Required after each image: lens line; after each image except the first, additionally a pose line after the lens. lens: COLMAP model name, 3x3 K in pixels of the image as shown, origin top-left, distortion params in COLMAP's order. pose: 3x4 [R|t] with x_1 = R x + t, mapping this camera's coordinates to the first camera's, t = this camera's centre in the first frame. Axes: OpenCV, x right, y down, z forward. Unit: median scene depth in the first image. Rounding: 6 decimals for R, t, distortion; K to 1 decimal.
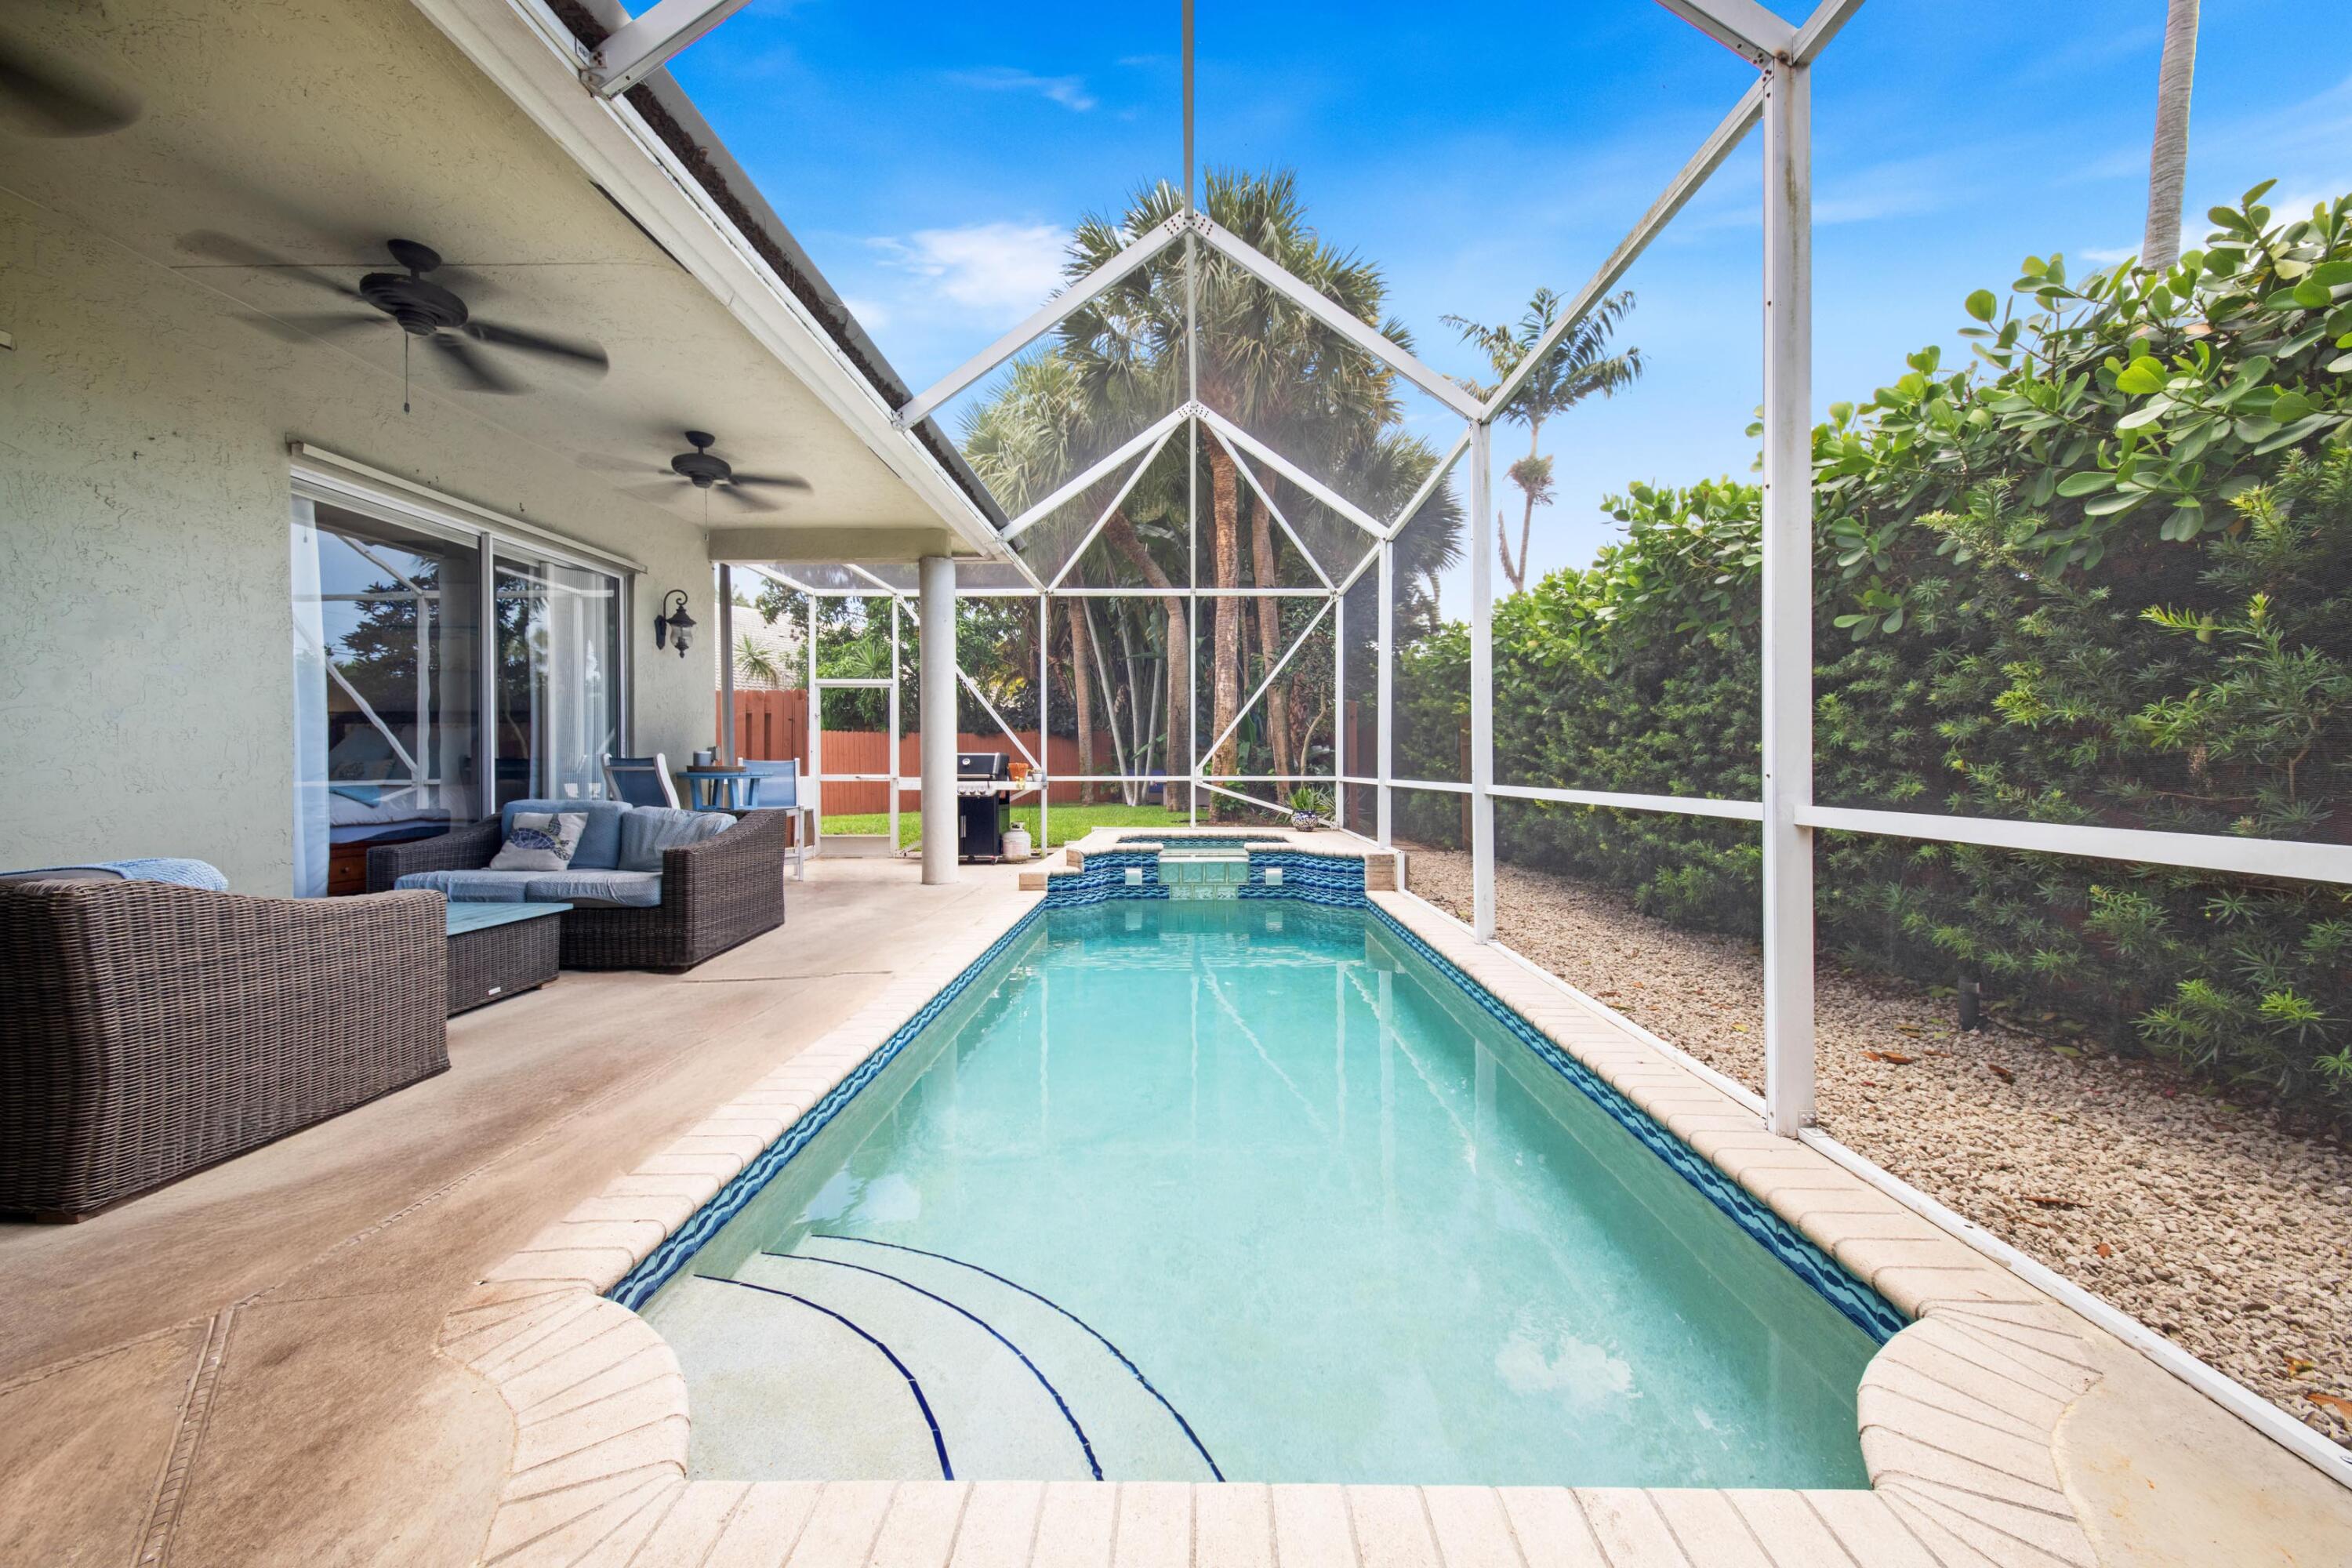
lens RADIAL K [[832.4, 0, 1178.0], [0, 832.4, 764.3], [0, 0, 1]] dist [0.021867, -0.008493]
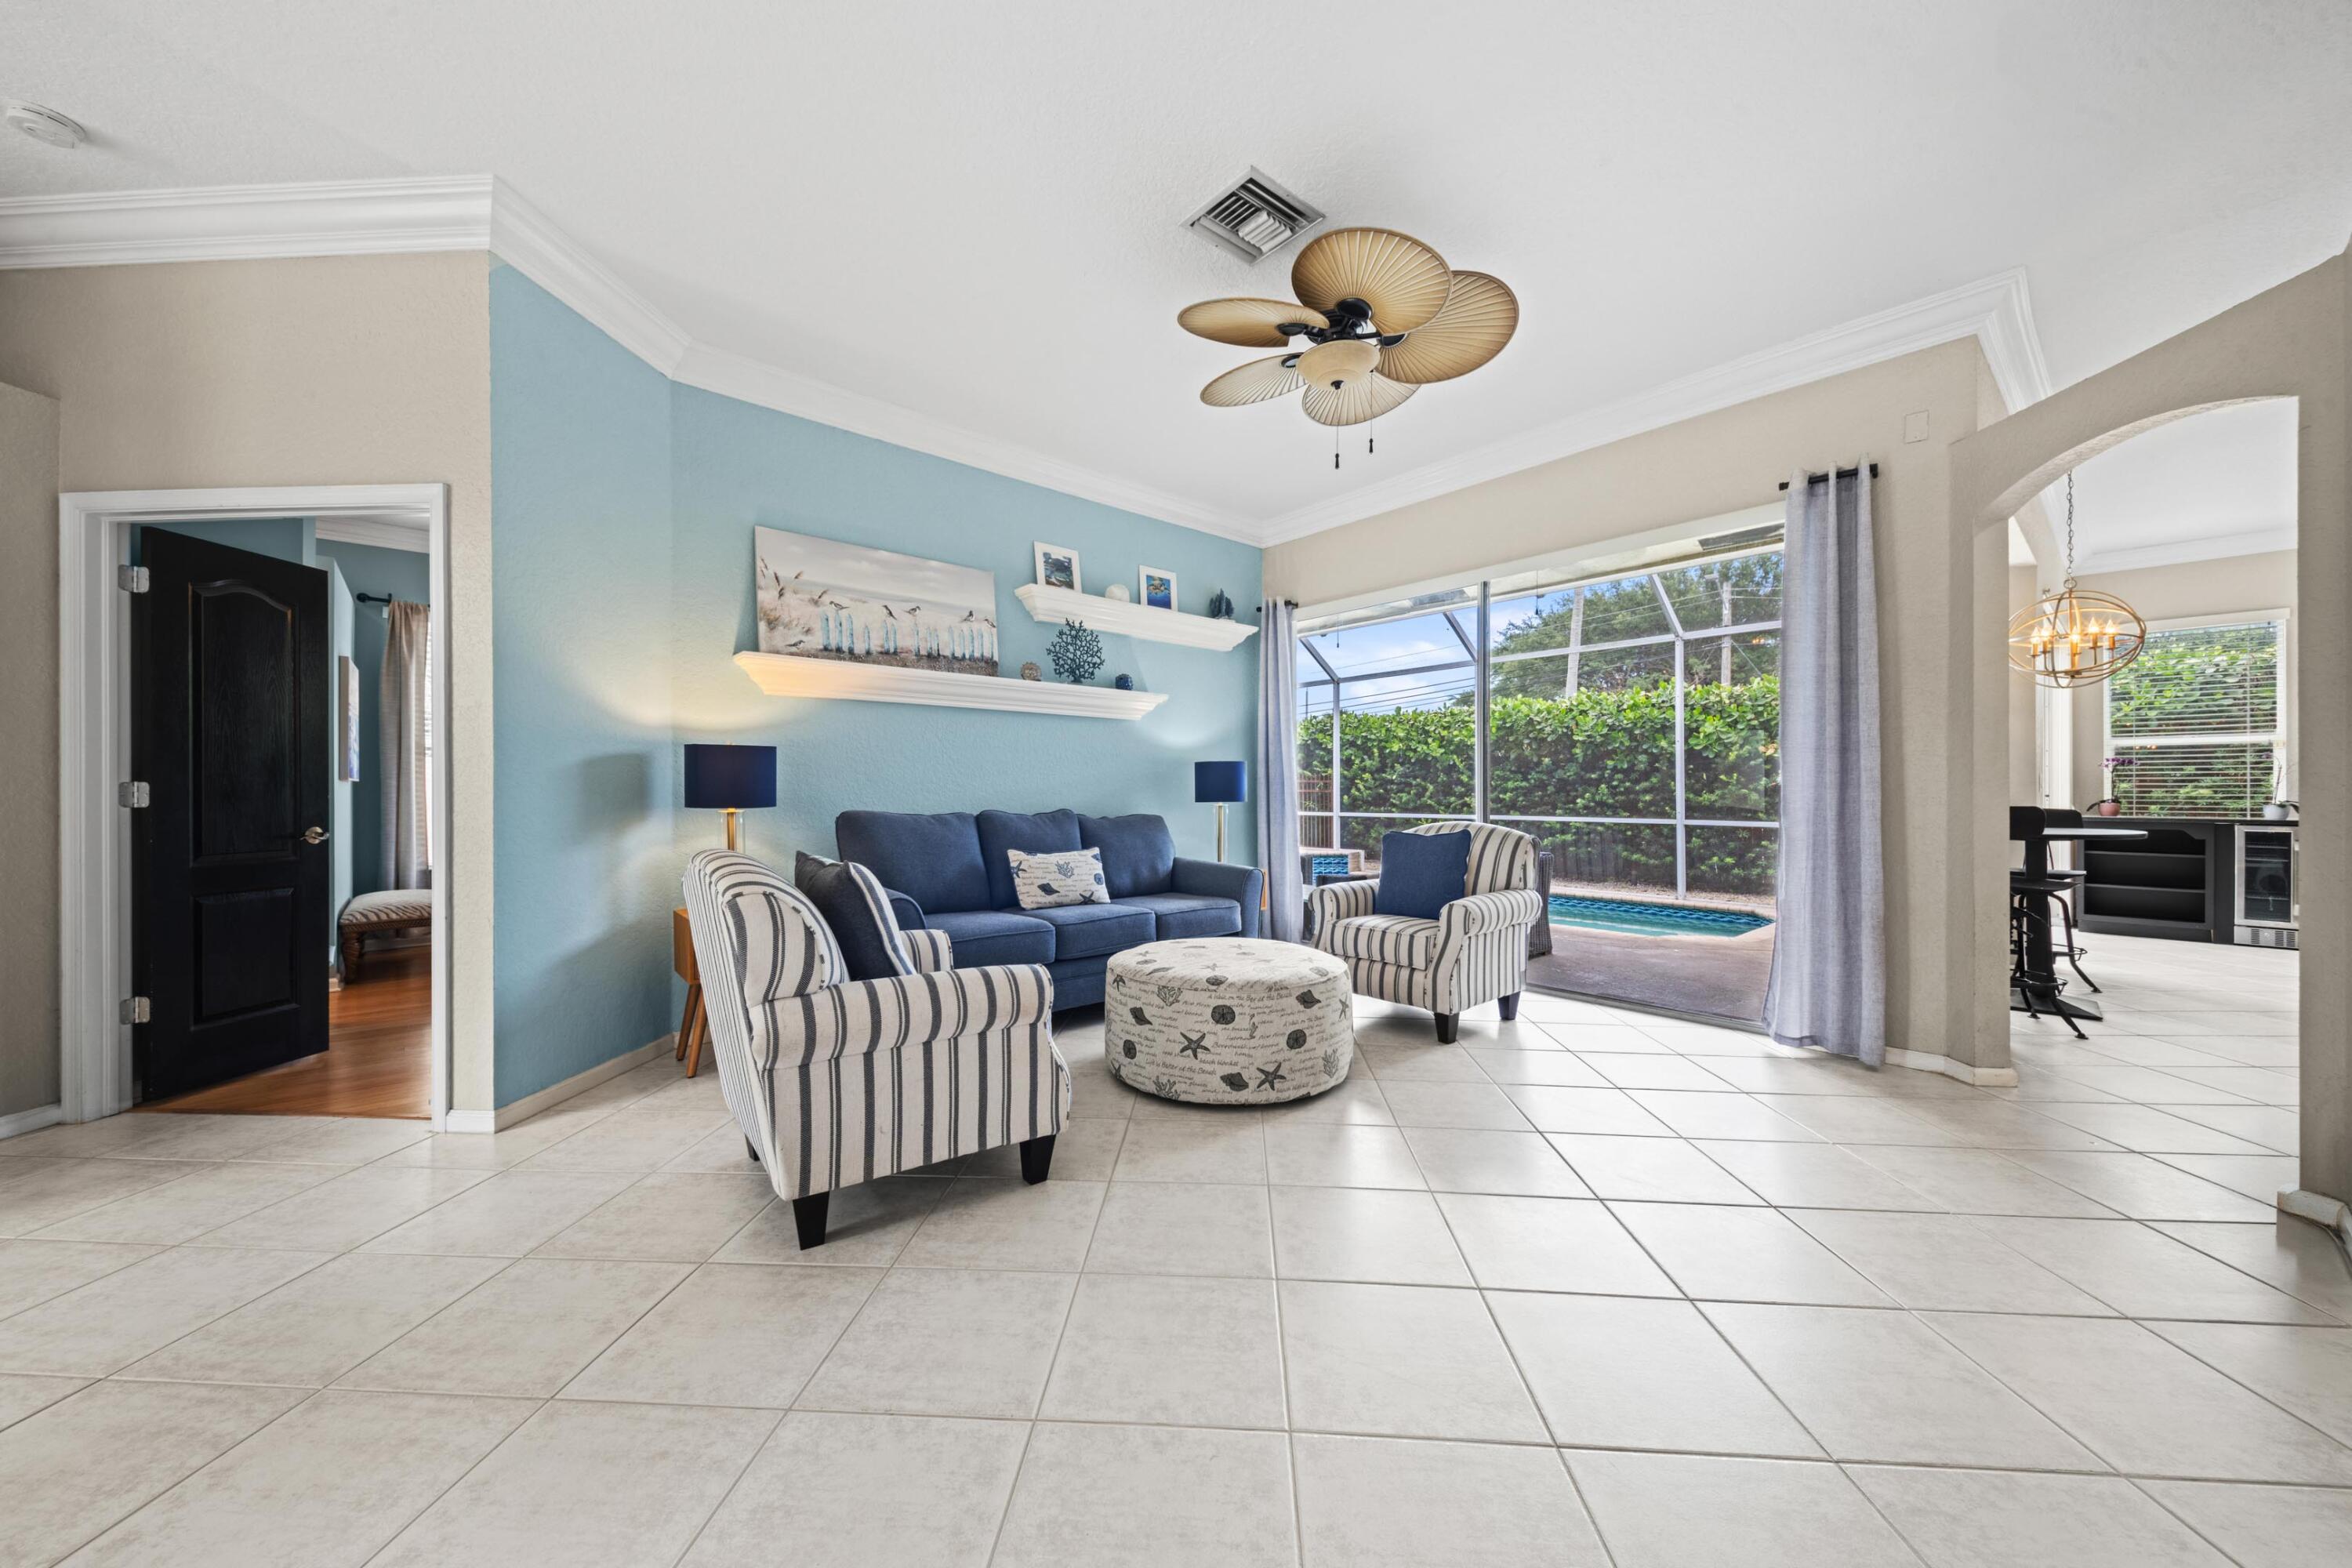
lens RADIAL K [[814.8, 0, 1187.0], [0, 814.8, 791.9], [0, 0, 1]] dist [0.032822, -0.012898]
pose [[0.750126, 0.001921, 0.661292, -0.966120], [-0.001502, 0.999998, -0.001201, -0.017670], [-0.661293, -0.000092, 0.750128, -0.081115]]
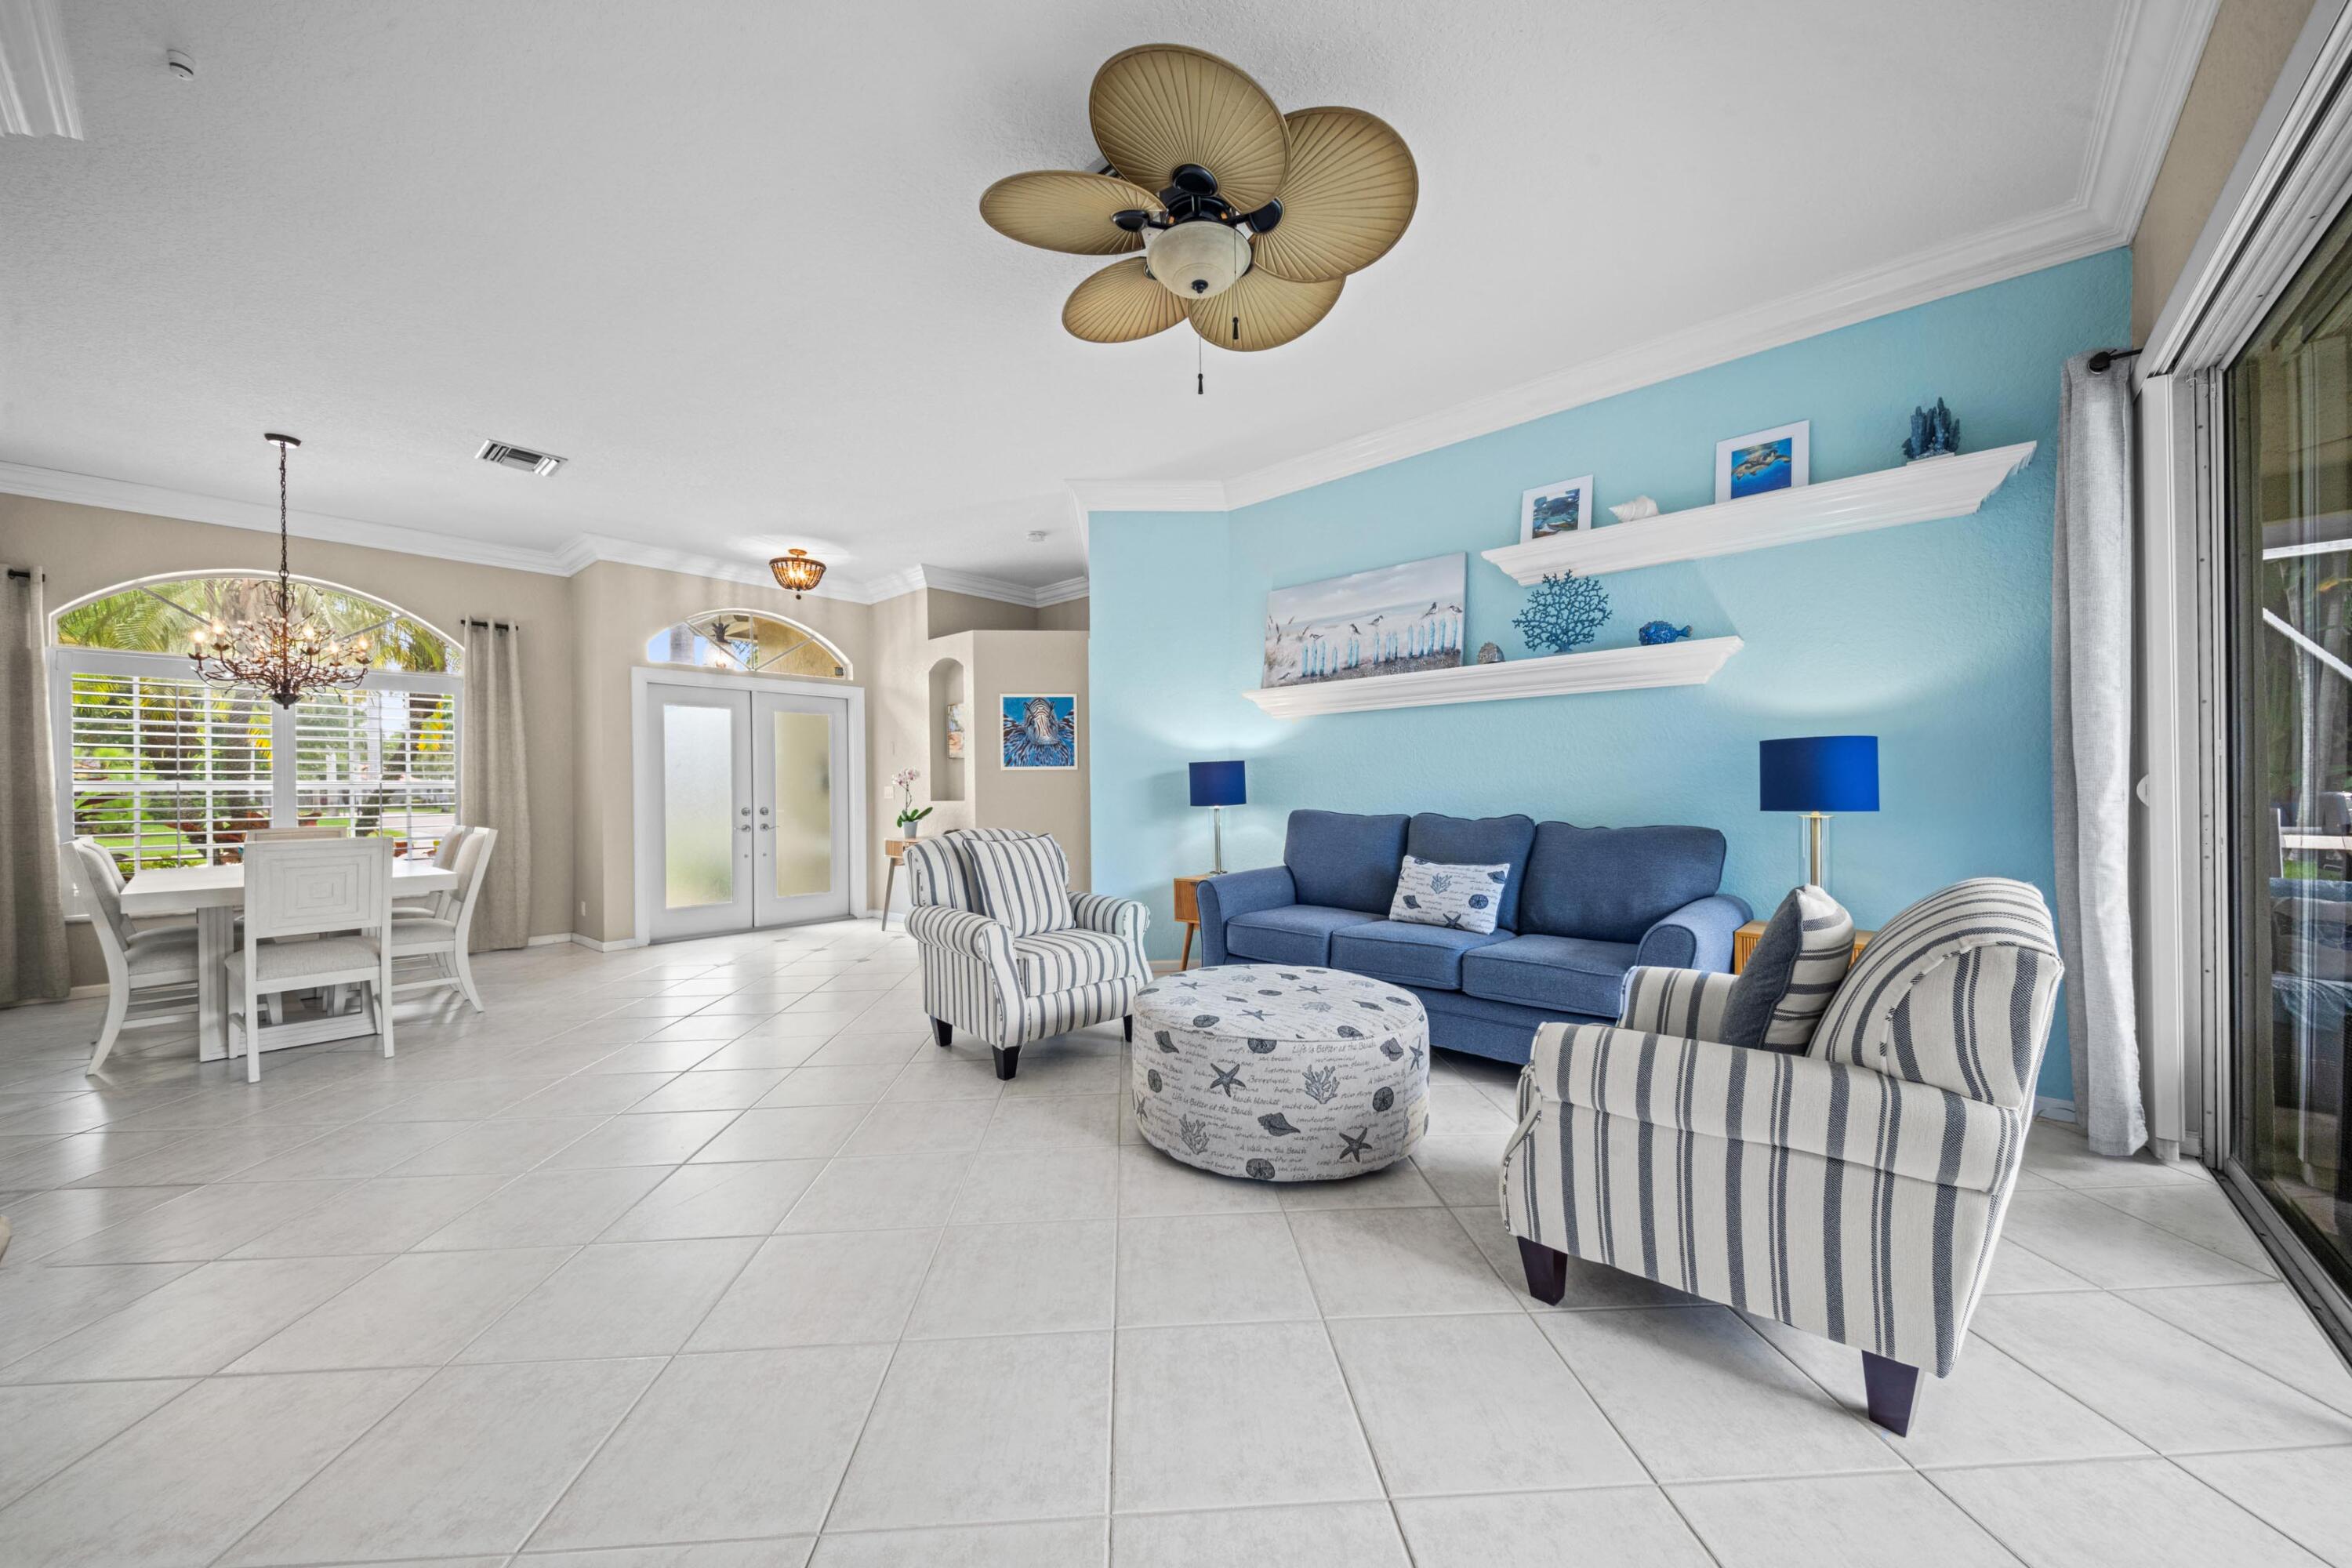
lens RADIAL K [[825.6, 0, 1182.8], [0, 825.6, 791.0], [0, 0, 1]] dist [0.033757, -0.013861]
pose [[0.751992, -0.004432, -0.659157, -0.543456], [0.007986, 0.999965, 0.002388, -0.021625], [0.659124, -0.007060, 0.752001, -0.077476]]
